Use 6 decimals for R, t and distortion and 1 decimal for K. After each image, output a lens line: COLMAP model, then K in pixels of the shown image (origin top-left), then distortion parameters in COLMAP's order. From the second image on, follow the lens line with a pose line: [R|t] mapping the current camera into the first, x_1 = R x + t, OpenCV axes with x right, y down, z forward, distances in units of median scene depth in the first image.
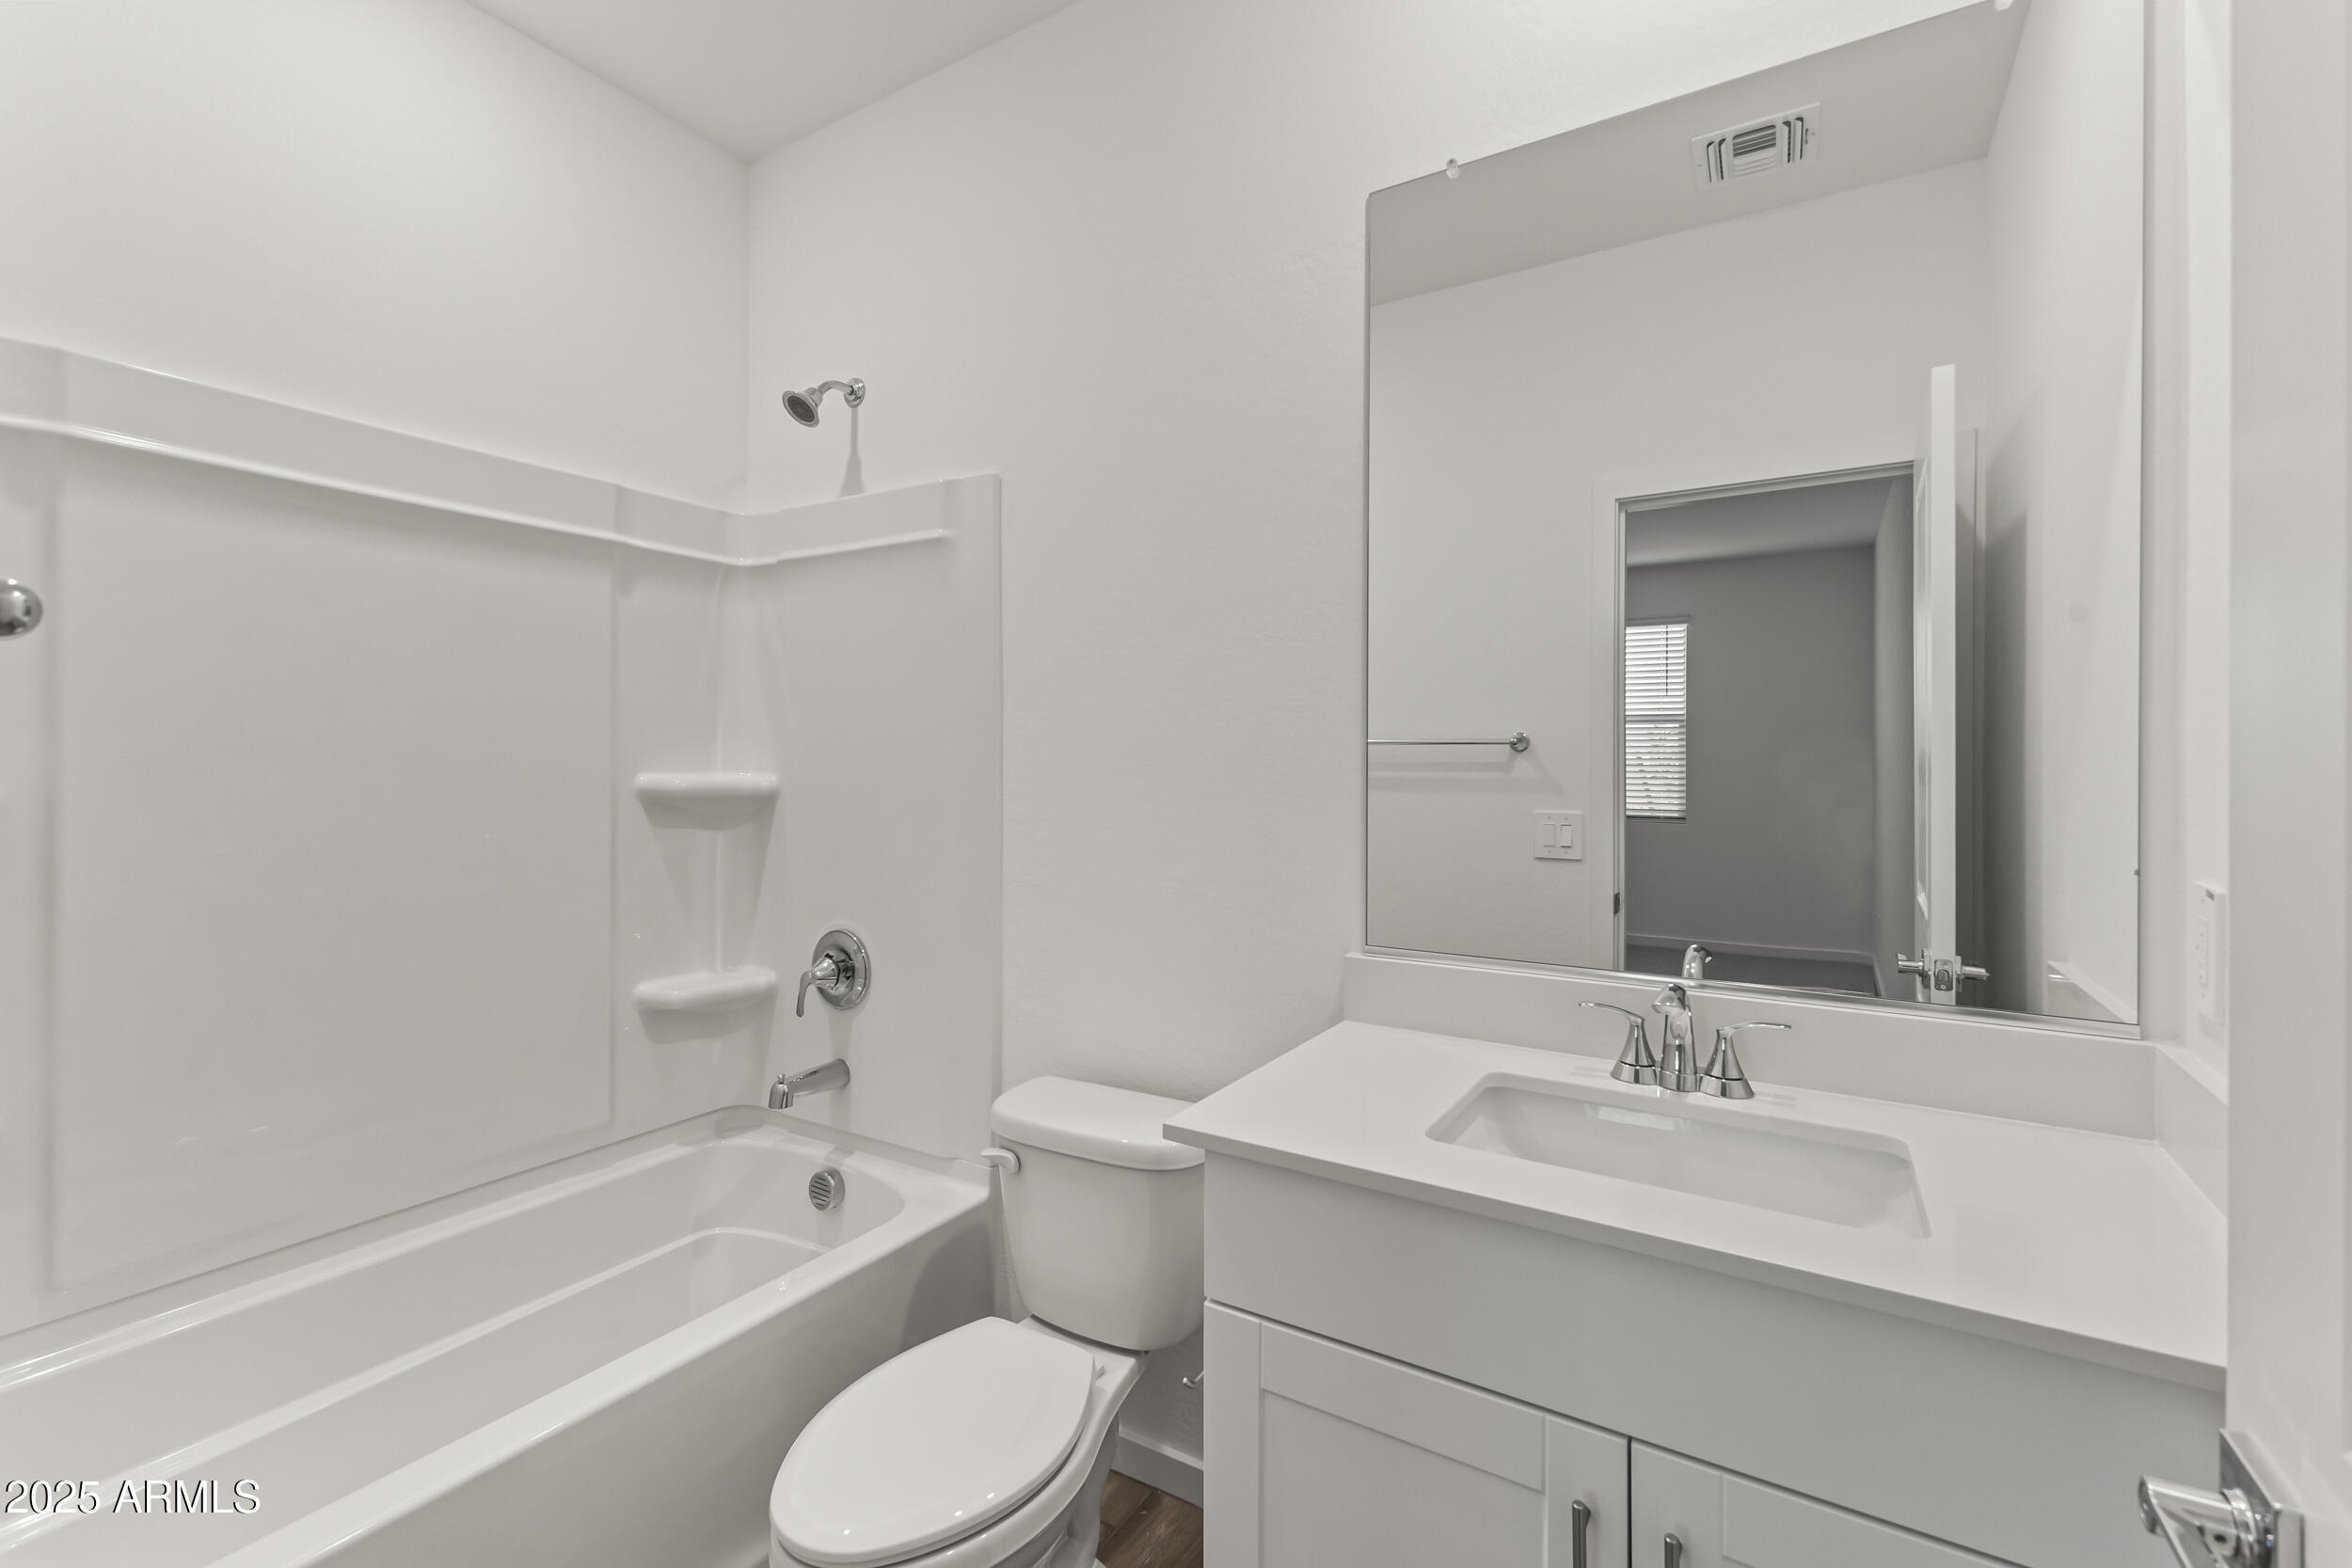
lens RADIAL K [[1008.6, 0, 1169.4], [0, 1008.6, 788.1], [0, 0, 1]] dist [0.010325, -0.003065]
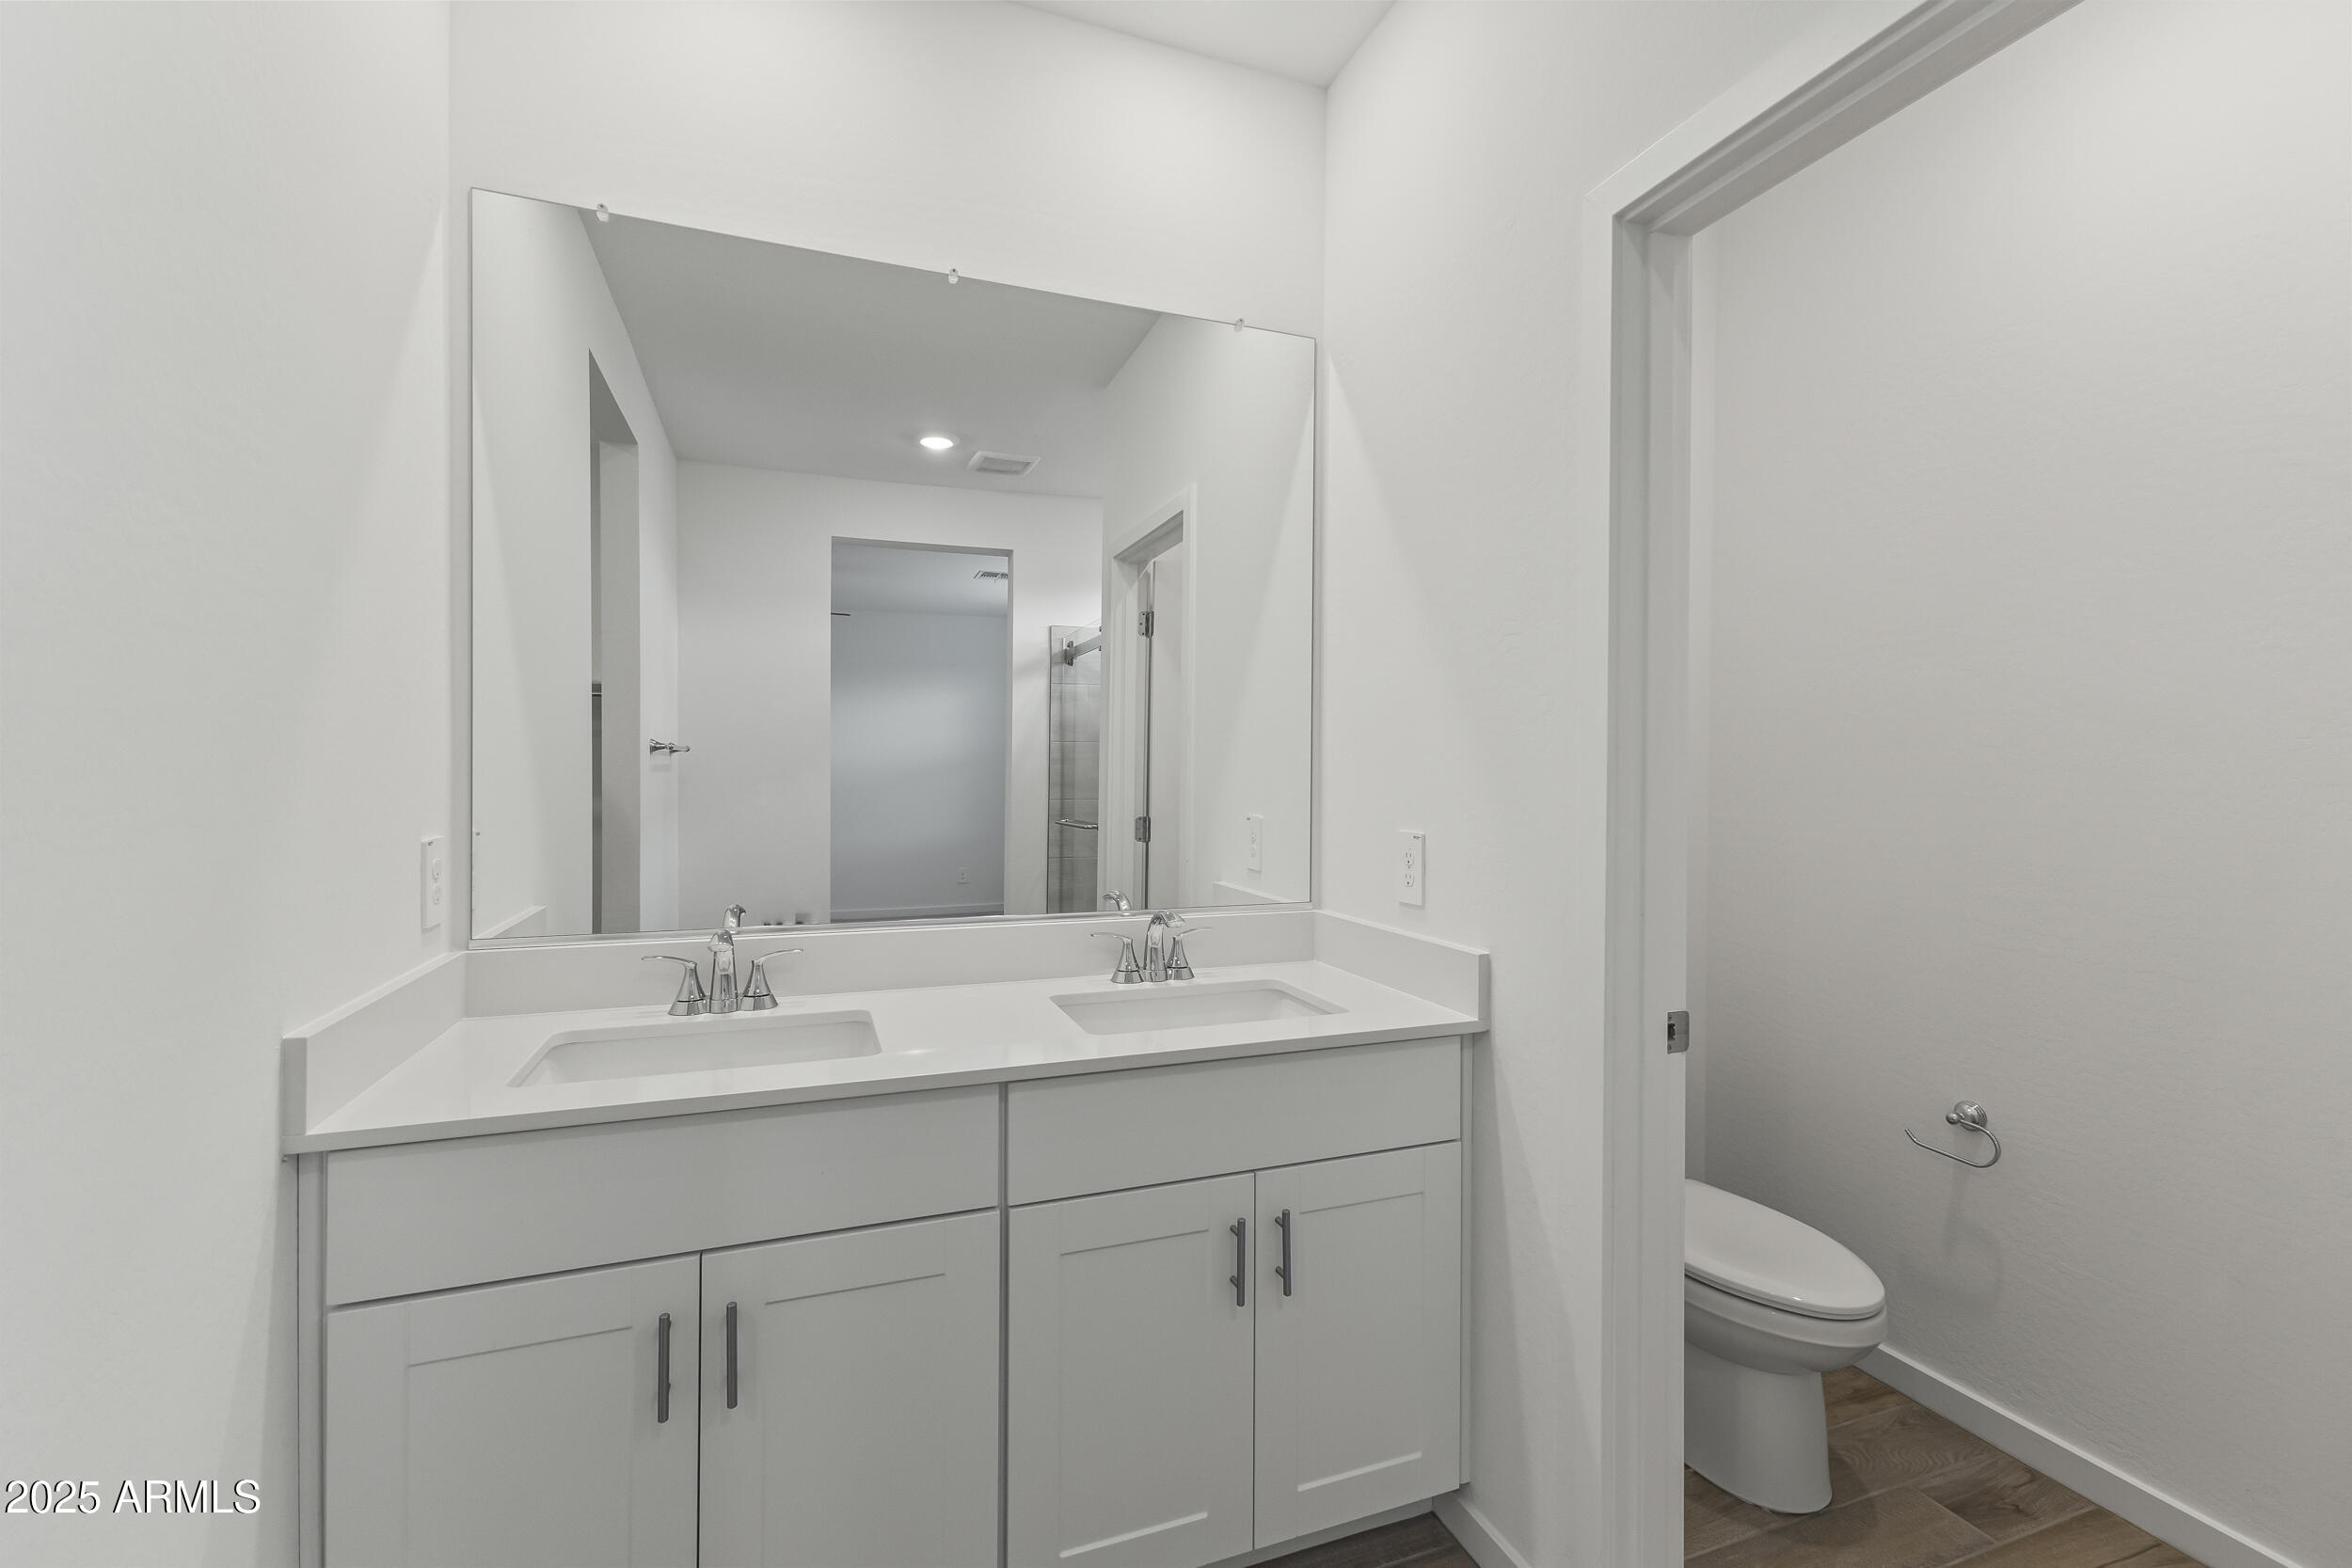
lens RADIAL K [[1008.6, 0, 1177.8], [0, 1008.6, 777.8], [0, 0, 1]] dist [0.010325, -0.003065]
pose [[0.605931, -0.000679, 0.795517, -0.178823], [0.003167, 0.999994, -0.001558, 0.000316], [-0.795511, 0.003464, 0.605929, -0.256196]]
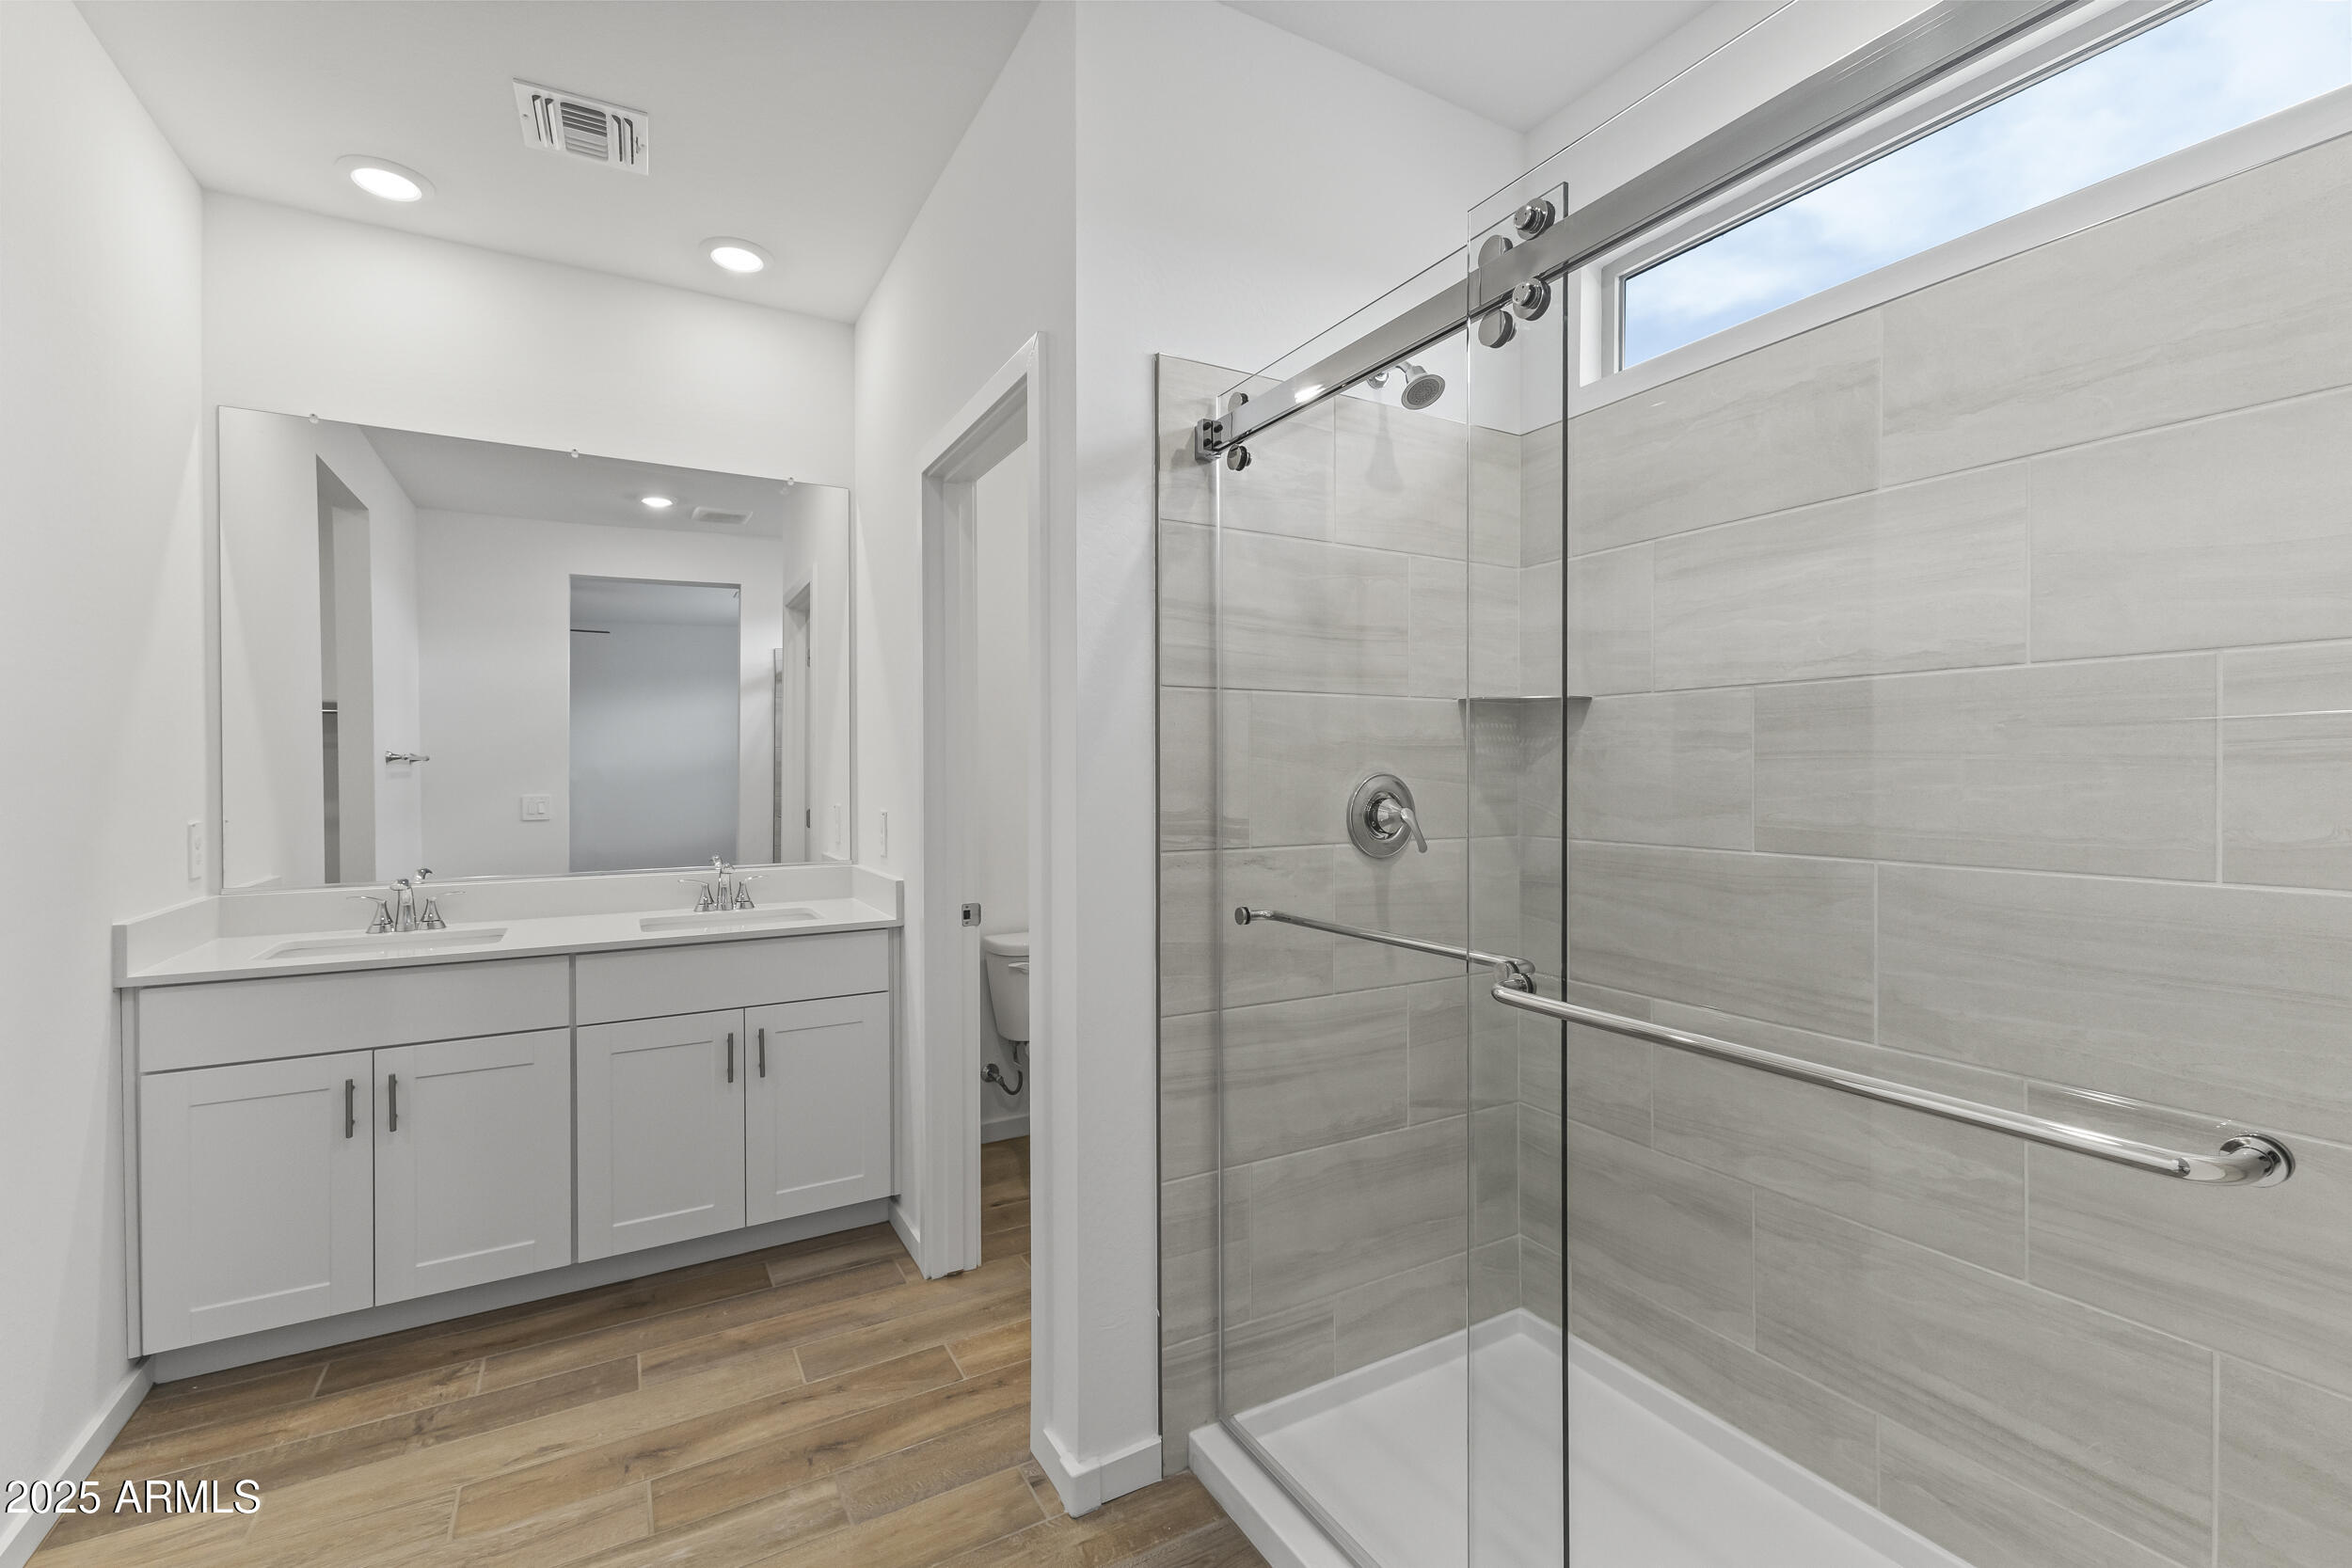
lens RADIAL K [[1008.6, 0, 1173.7], [0, 1008.6, 776.3], [0, 0, 1]] dist [0.010325, -0.003065]
pose [[0.478861, -0.005859, 0.877871, -0.559679], [0.014036, 0.999901, -0.000983, 0.008892], [-0.877779, 0.012792, 0.478896, -1.372813]]
